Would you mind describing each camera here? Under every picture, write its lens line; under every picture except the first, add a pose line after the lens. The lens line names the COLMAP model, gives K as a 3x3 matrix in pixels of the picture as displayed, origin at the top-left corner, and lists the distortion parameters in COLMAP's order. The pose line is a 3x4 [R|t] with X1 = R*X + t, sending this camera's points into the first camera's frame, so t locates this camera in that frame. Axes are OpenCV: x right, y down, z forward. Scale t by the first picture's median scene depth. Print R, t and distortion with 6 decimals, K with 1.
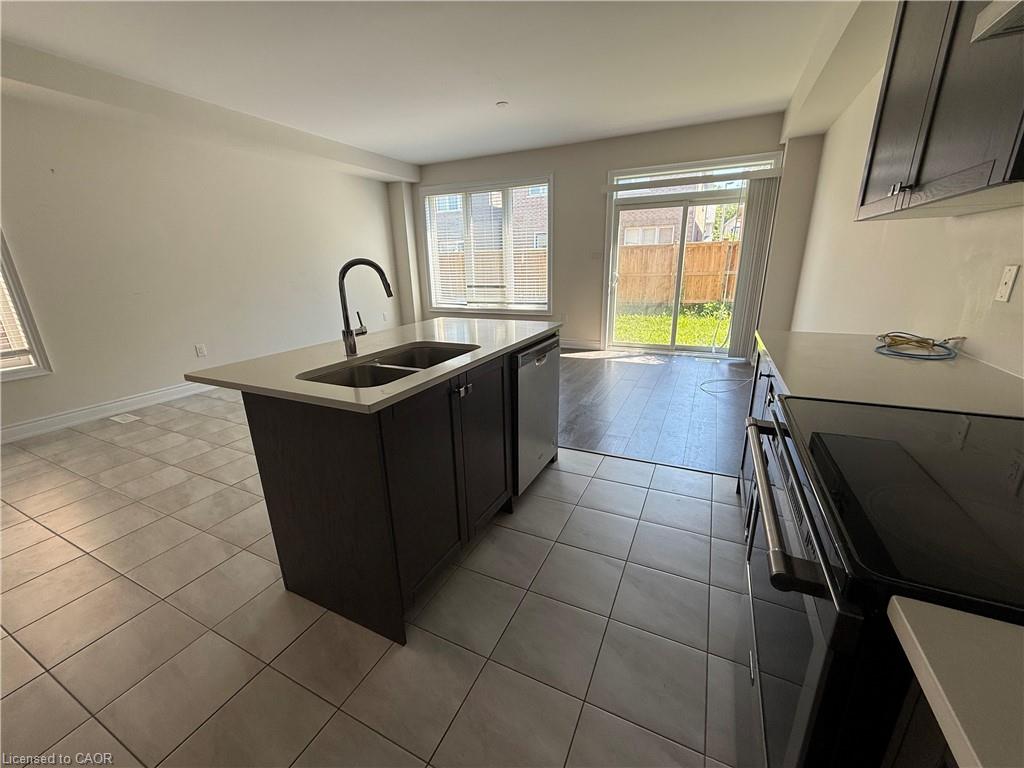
lens RADIAL K [[408.0, 0, 512.4], [0, 408.0, 384.9], [0, 0, 1]] dist [0.000793, -0.000148]
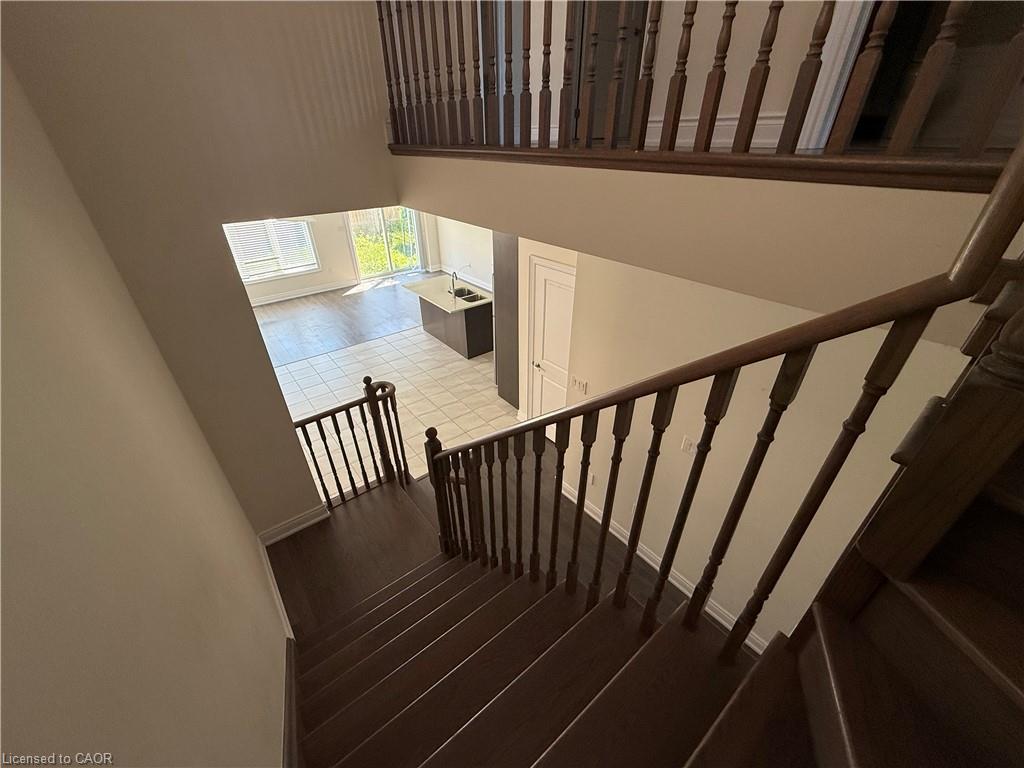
lens RADIAL K [[408.0, 0, 512.9], [0, 408.0, 387.4], [0, 0, 1]] dist [0.000793, -0.000148]
pose [[0.431611, -0.464355, 0.773361, -1.105140], [0.257762, 0.885069, 0.387572, -0.214304], [-0.864448, 0.032063, 0.501698, -0.428952]]
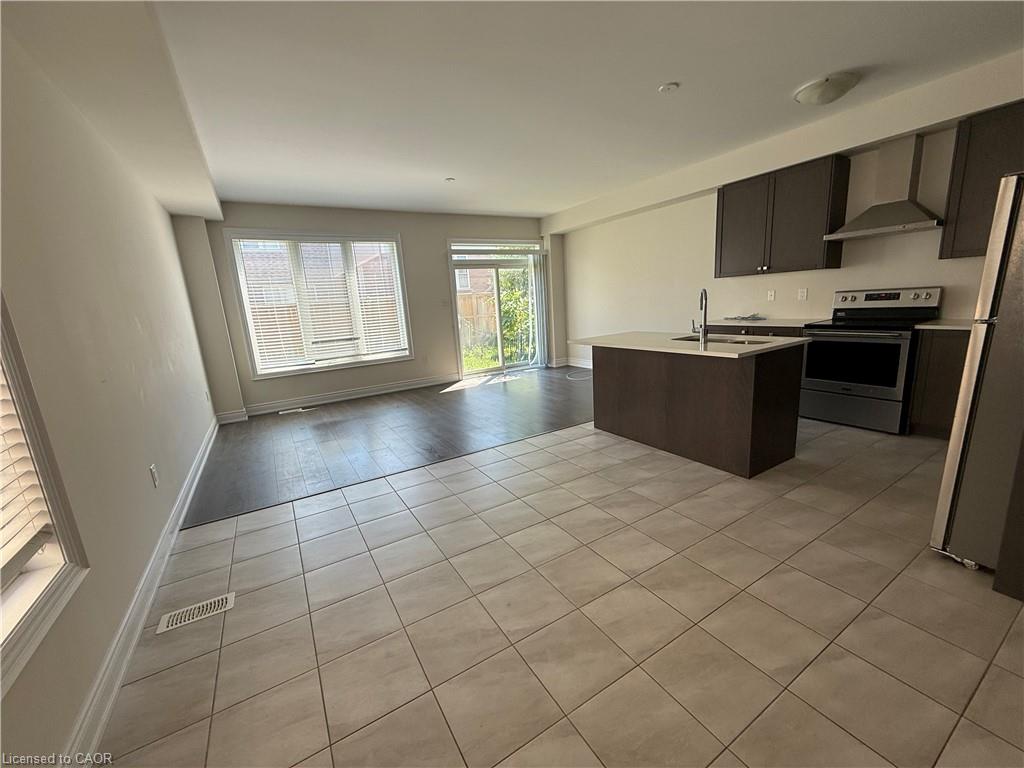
lens RADIAL K [[408.0, 0, 507.1], [0, 408.0, 385.6], [0, 0, 1]] dist [0.000793, -0.000148]
pose [[0.550388, -0.183154, 0.814572, -0.736738], [0.290705, 0.956630, 0.018673, -0.057664], [-0.782665, 0.226523, 0.579761, 0.221264]]
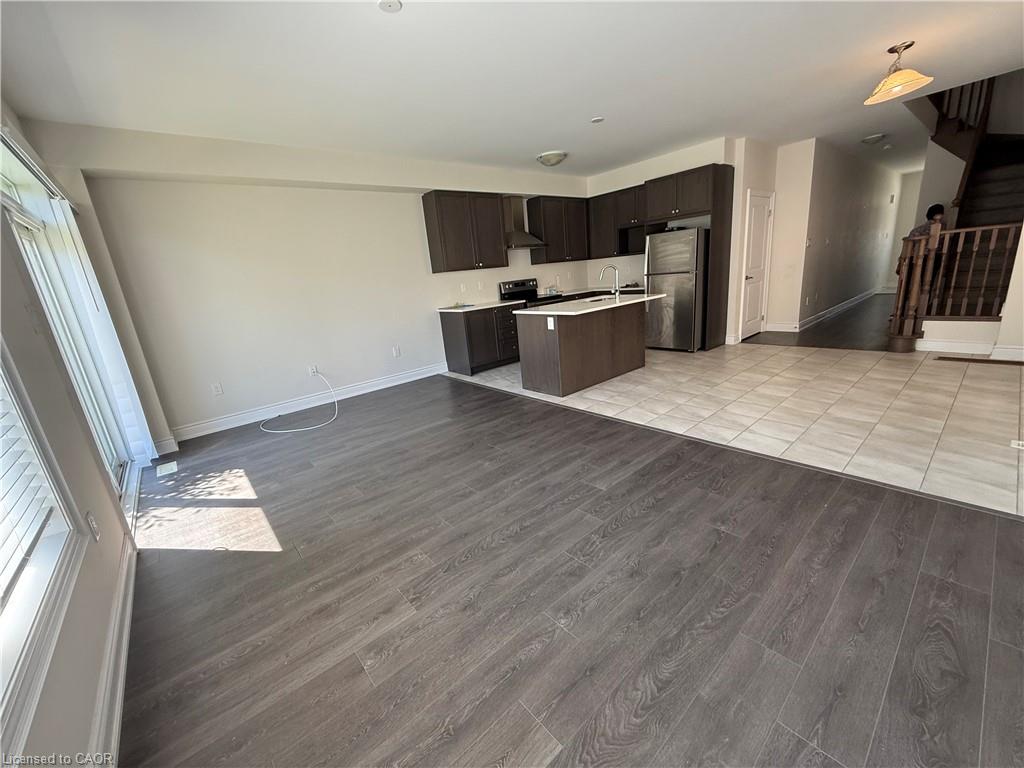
lens RADIAL K [[408.0, 0, 507.6], [0, 408.0, 385.9], [0, 0, 1]] dist [0.000793, -0.000148]
pose [[-0.907273, -0.004409, 0.420520, -0.282962], [0.227354, 0.836079, 0.499282, -0.363670], [-0.353789, 0.548592, -0.757549, 1.181682]]
